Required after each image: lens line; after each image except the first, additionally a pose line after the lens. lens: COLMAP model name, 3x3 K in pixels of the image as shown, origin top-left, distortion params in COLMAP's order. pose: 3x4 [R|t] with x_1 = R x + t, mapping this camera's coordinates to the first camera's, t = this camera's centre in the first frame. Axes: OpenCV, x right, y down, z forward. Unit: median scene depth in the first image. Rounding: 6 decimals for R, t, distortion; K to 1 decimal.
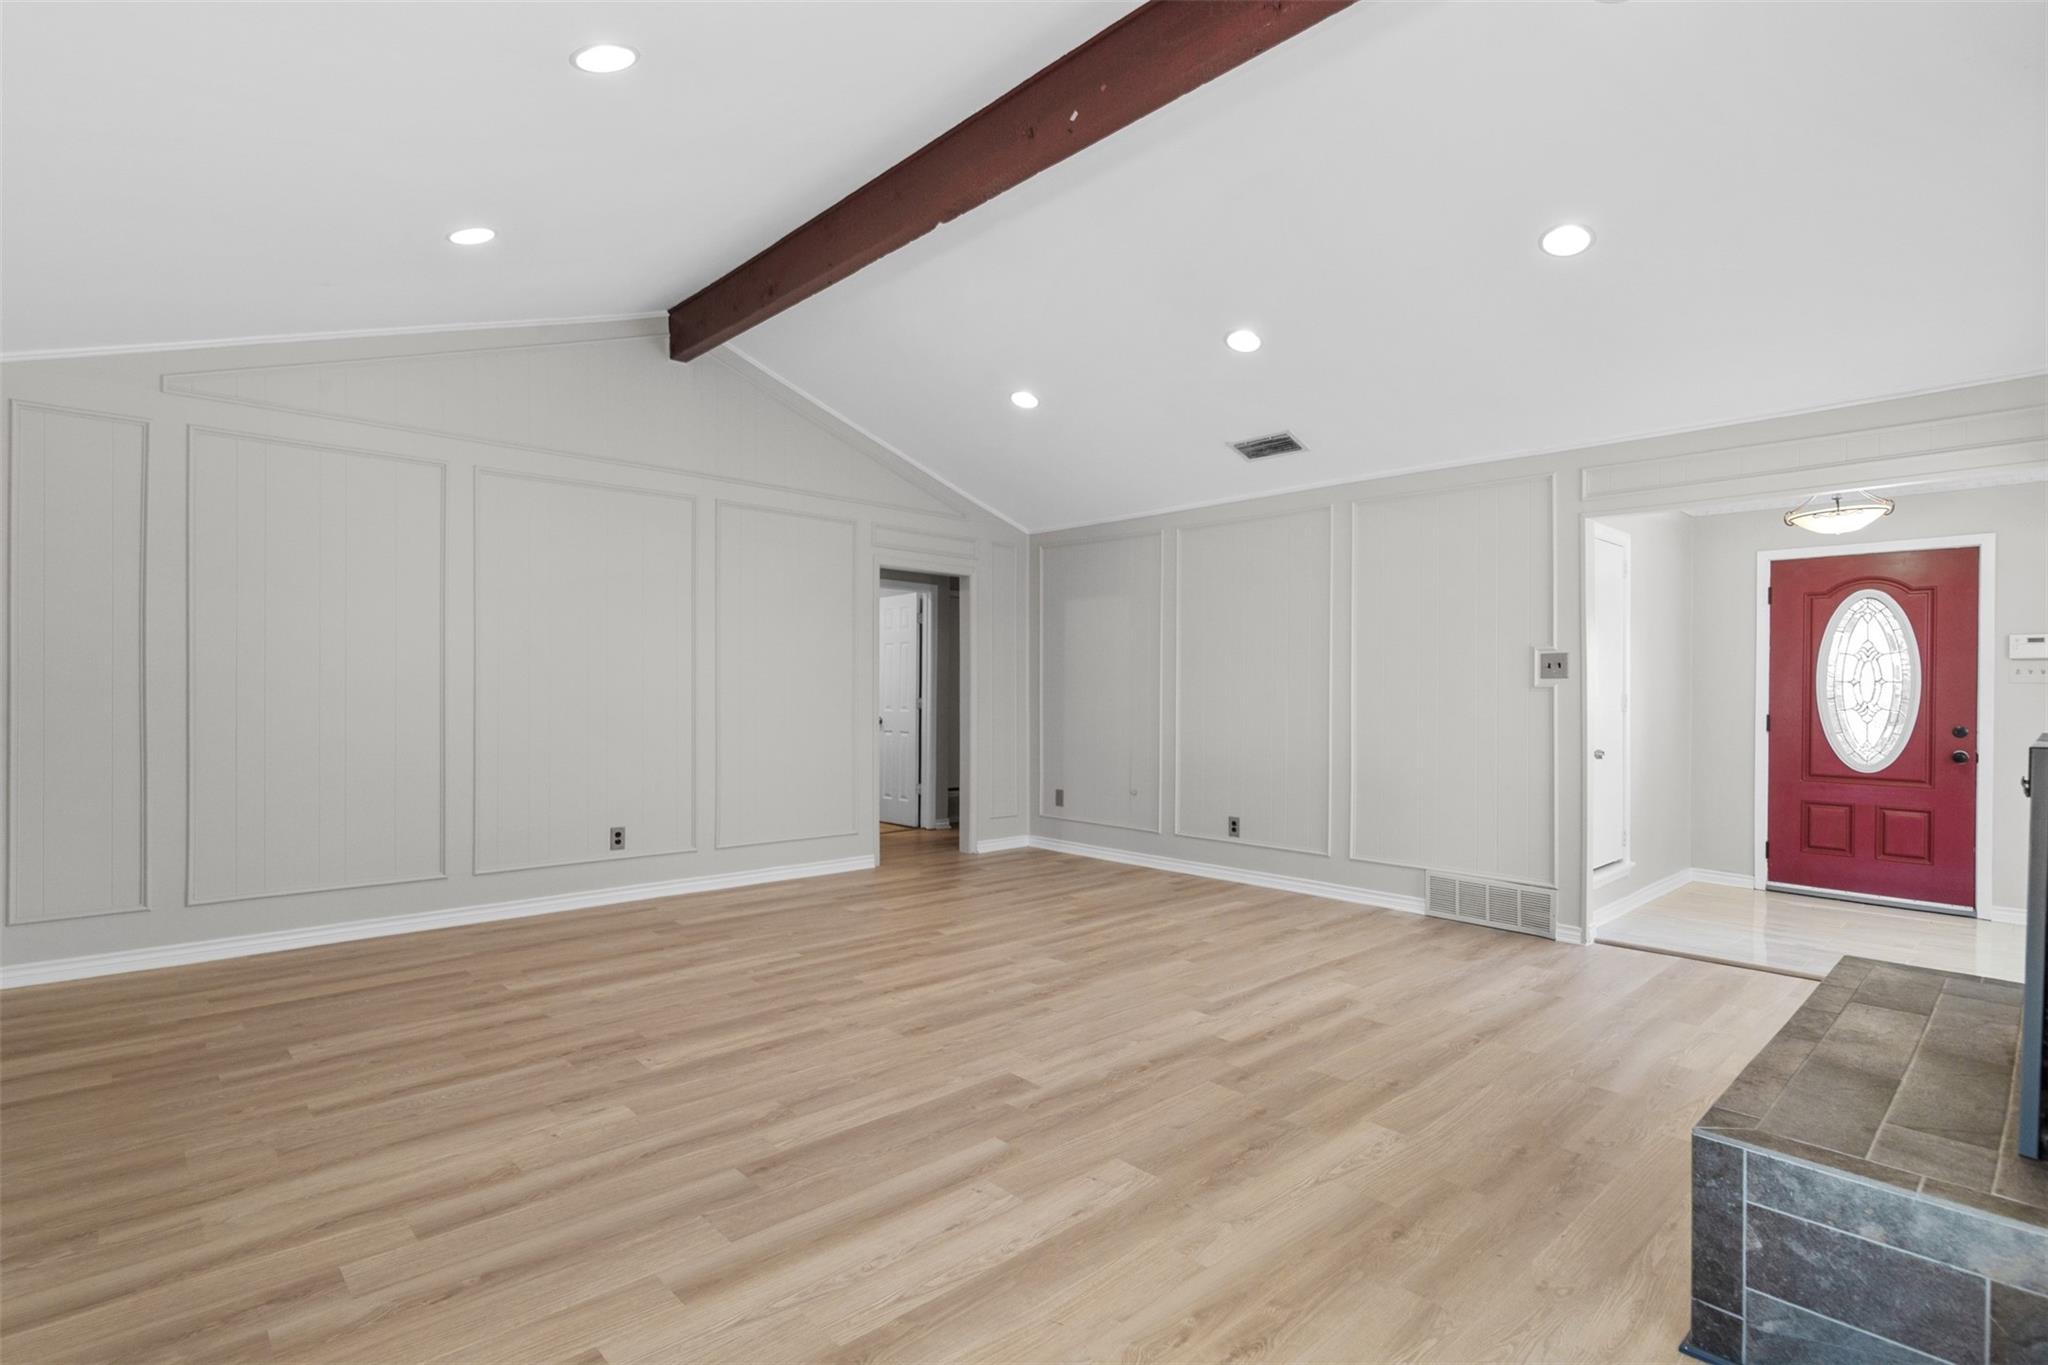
lens RADIAL K [[948.6, 0, 1020.3], [0, 948.6, 689.9], [0, 0, 1]] dist [0.003992, 0.000045]
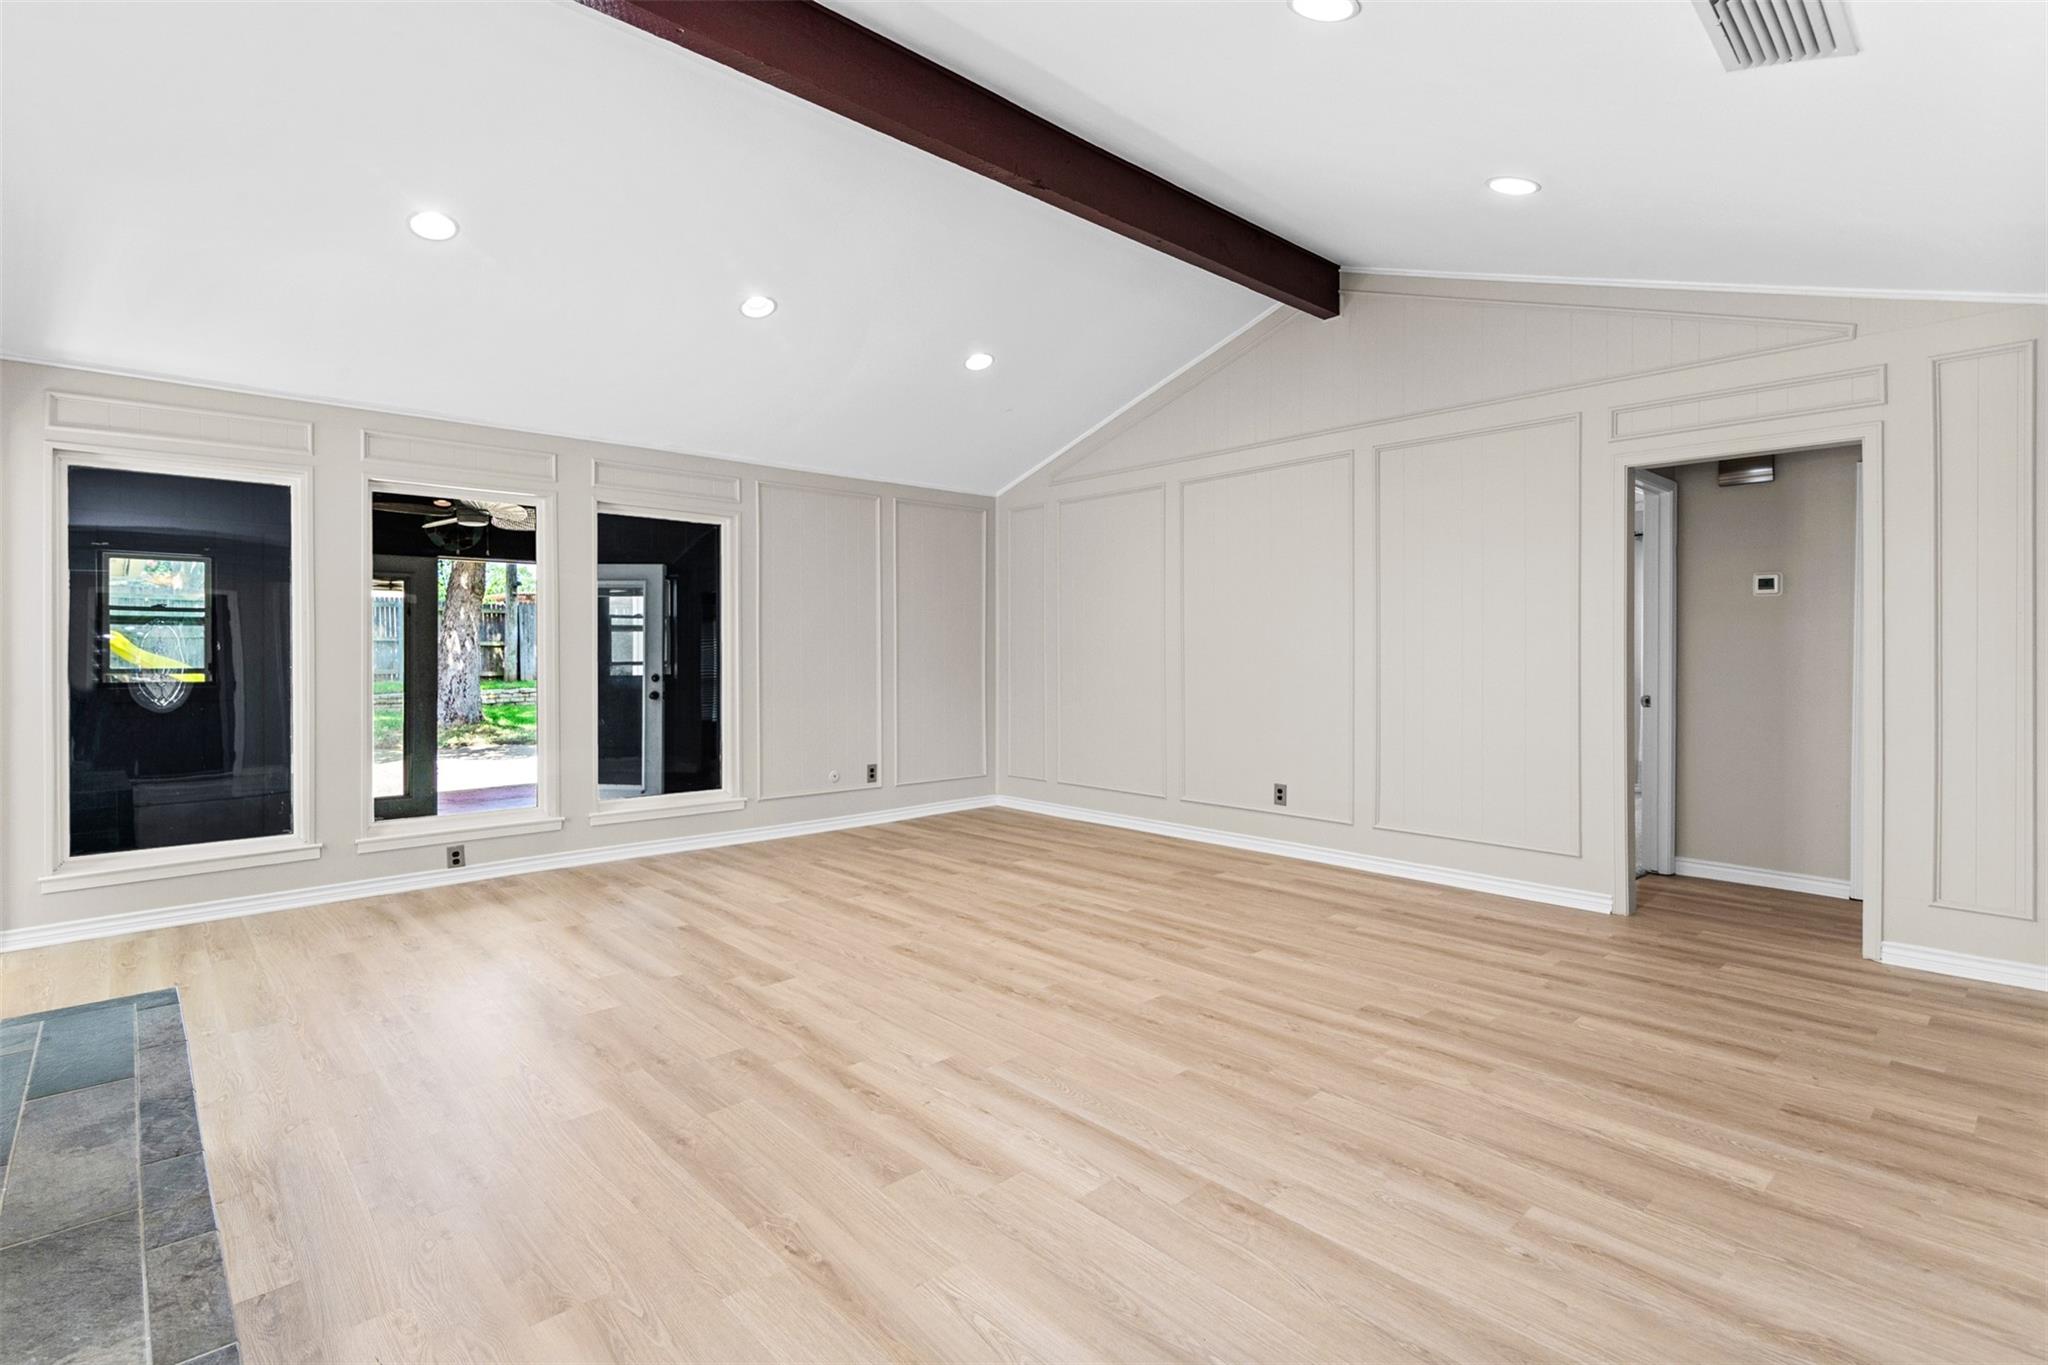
lens RADIAL K [[948.6, 0, 986.0], [0, 948.6, 657.8], [0, 0, 1]] dist [0.003992, 0.000045]
pose [[-0.001060, 0.000182, -0.999999, 0.941702], [0.005454, 0.999985, 0.000176, 0.001120], [0.999985, -0.005454, -0.001061, 0.986228]]
